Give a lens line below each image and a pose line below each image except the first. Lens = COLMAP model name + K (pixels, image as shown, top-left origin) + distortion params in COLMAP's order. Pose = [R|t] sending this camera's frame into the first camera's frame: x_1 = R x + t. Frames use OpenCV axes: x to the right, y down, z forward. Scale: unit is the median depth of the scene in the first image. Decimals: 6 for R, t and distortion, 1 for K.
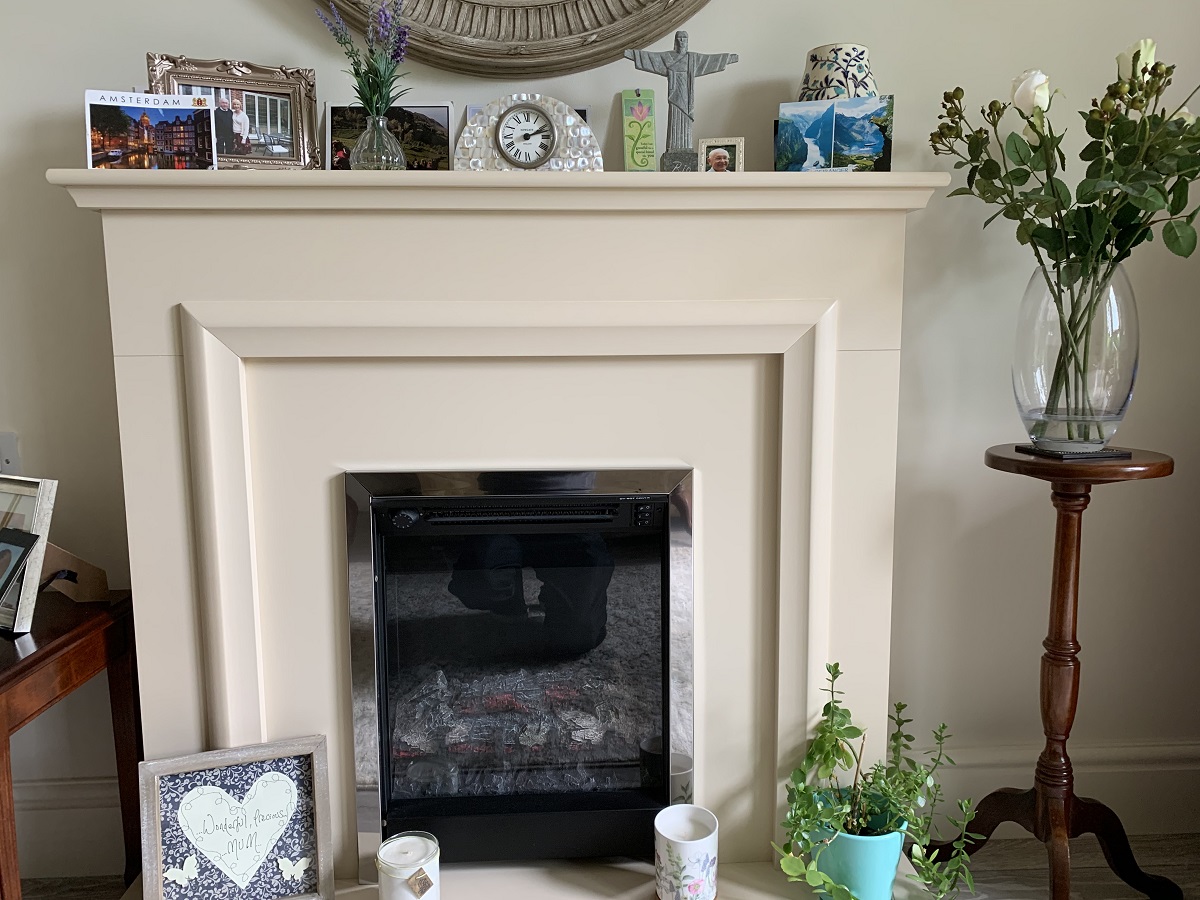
lens RADIAL K [[907.0, 0, 600.0], [0, 907.0, 450.0], [0, 0, 1]] dist [0.005584, 0.002603]
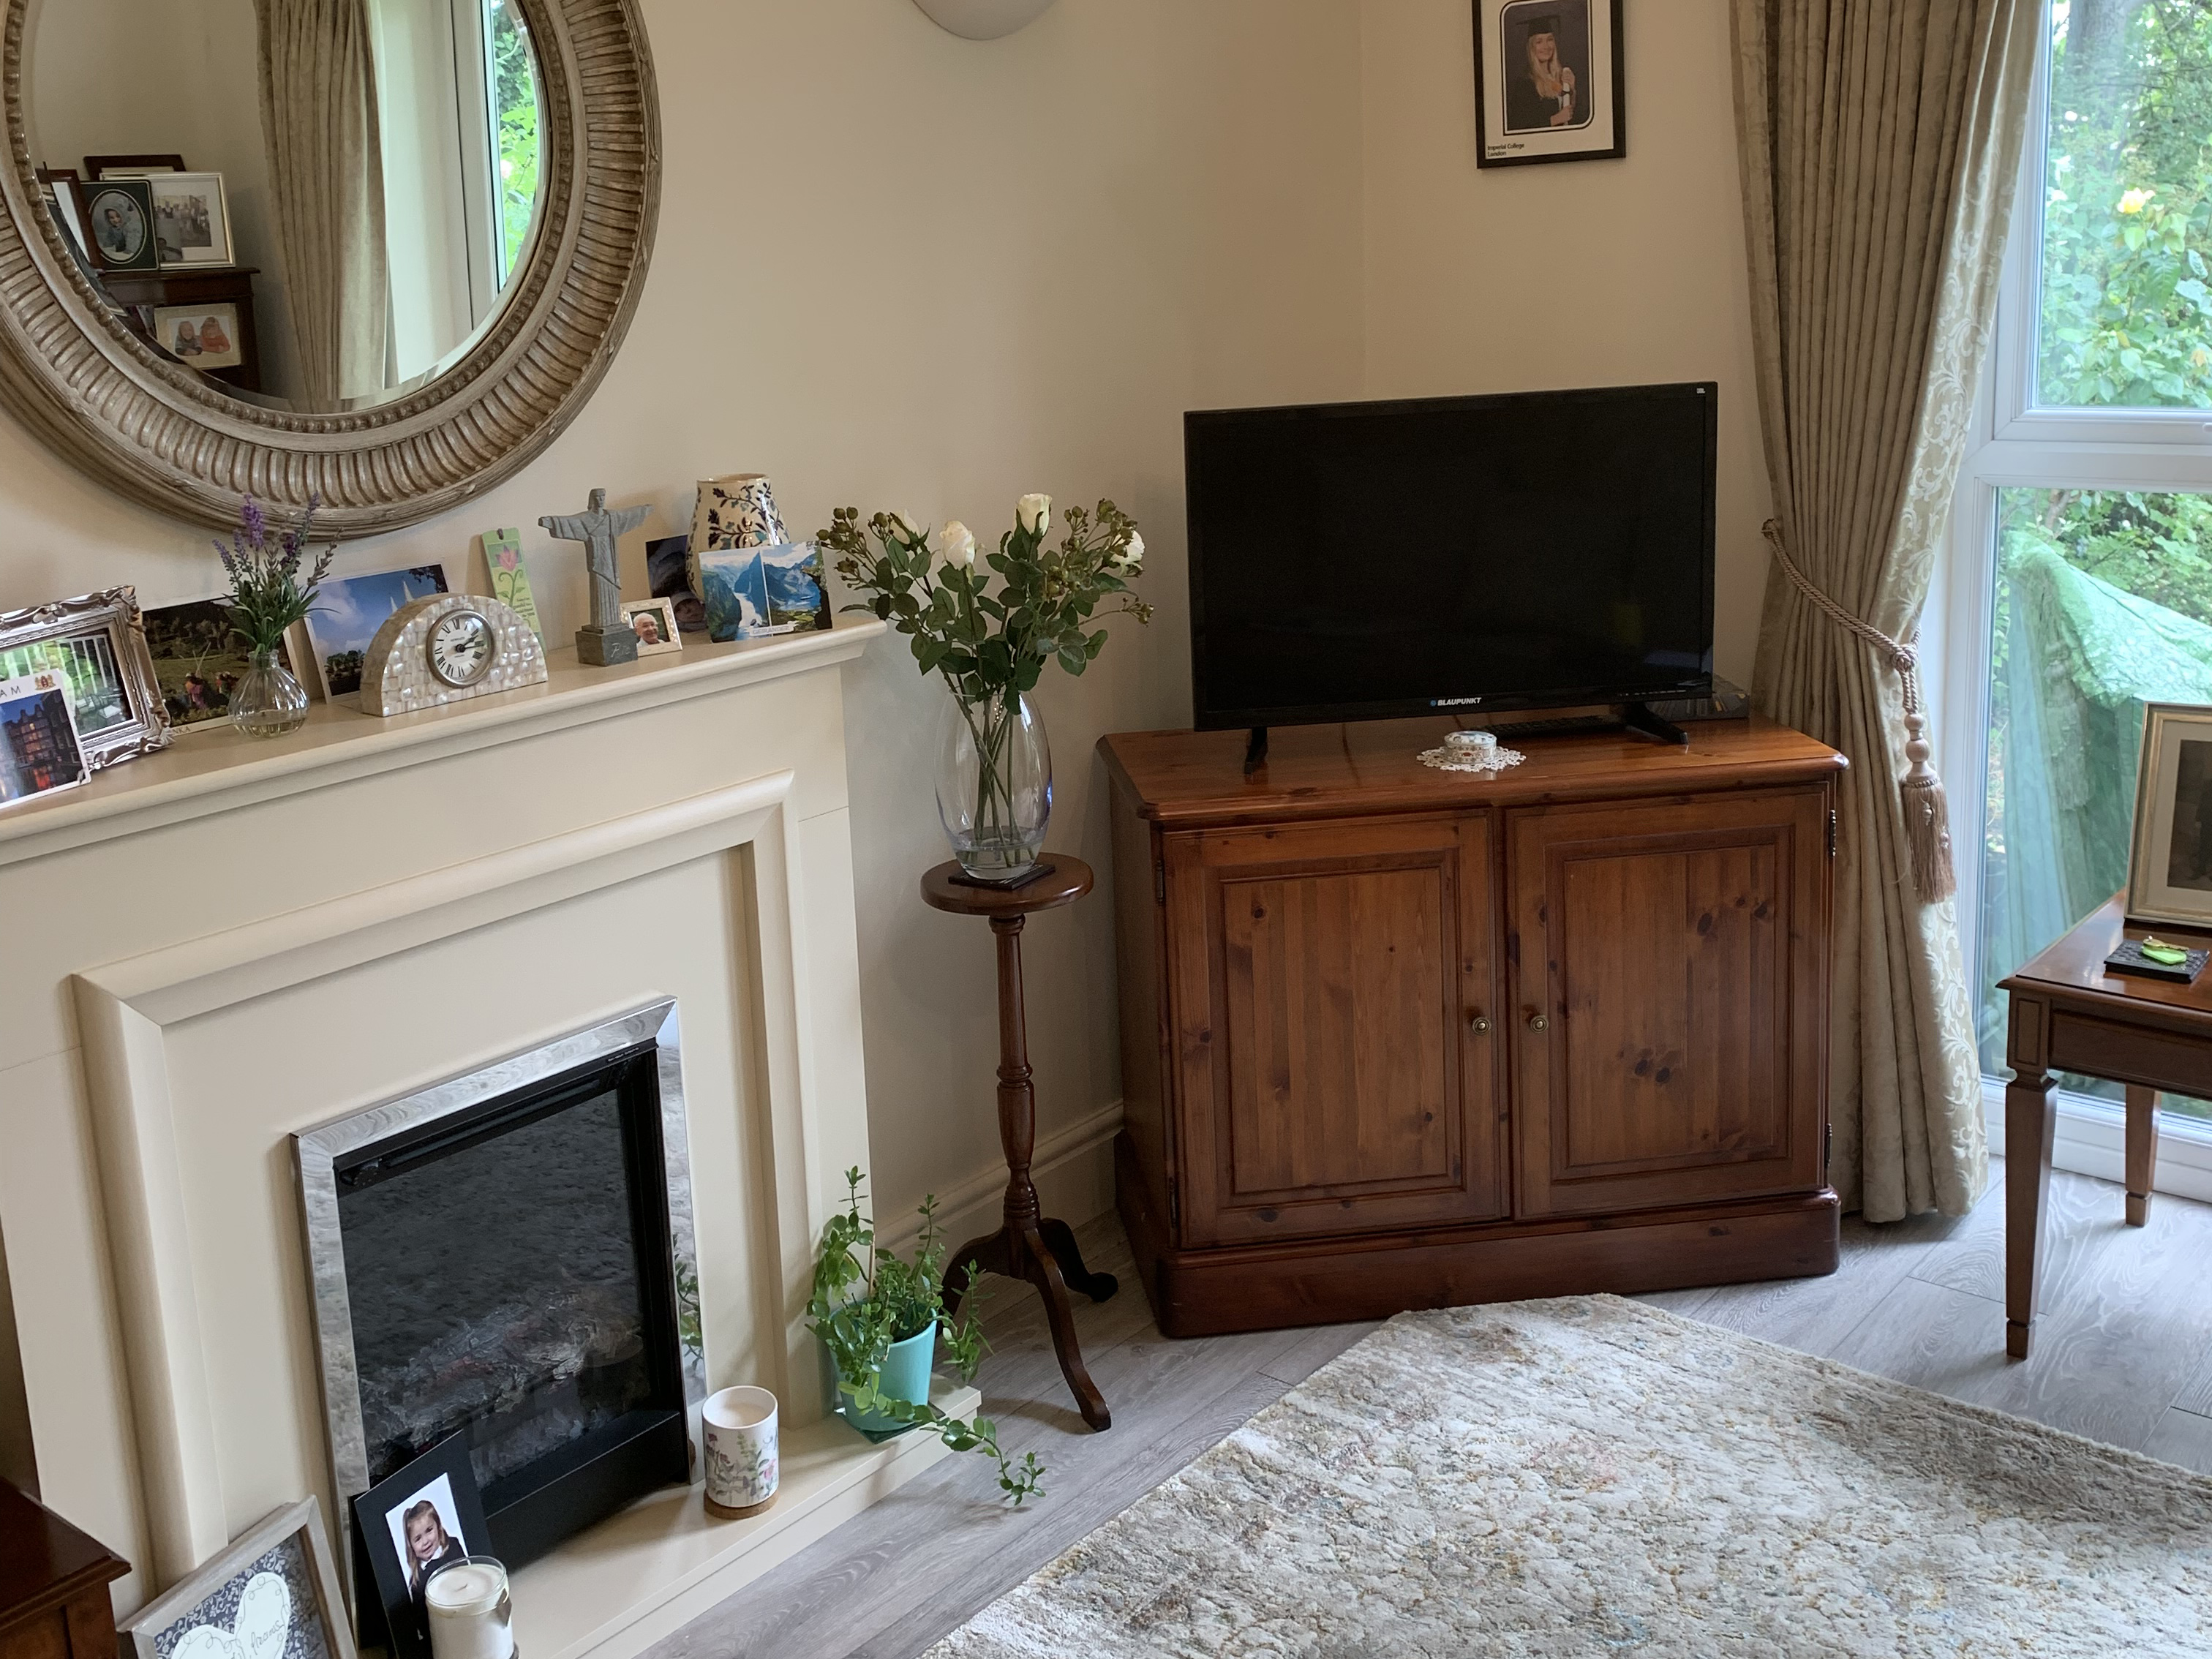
lens RADIAL K [[2085.0, 0, 1106.0], [0, 2085.0, 829.5], [0, 0, 1]] dist [-0.008084, -0.028458]
pose [[0.679561, -0.212365, 0.702210, -0.945189], [0.146232, 0.977188, 0.154009, -0.371080], [-0.718897, -0.001973, 0.695113, -0.603763]]
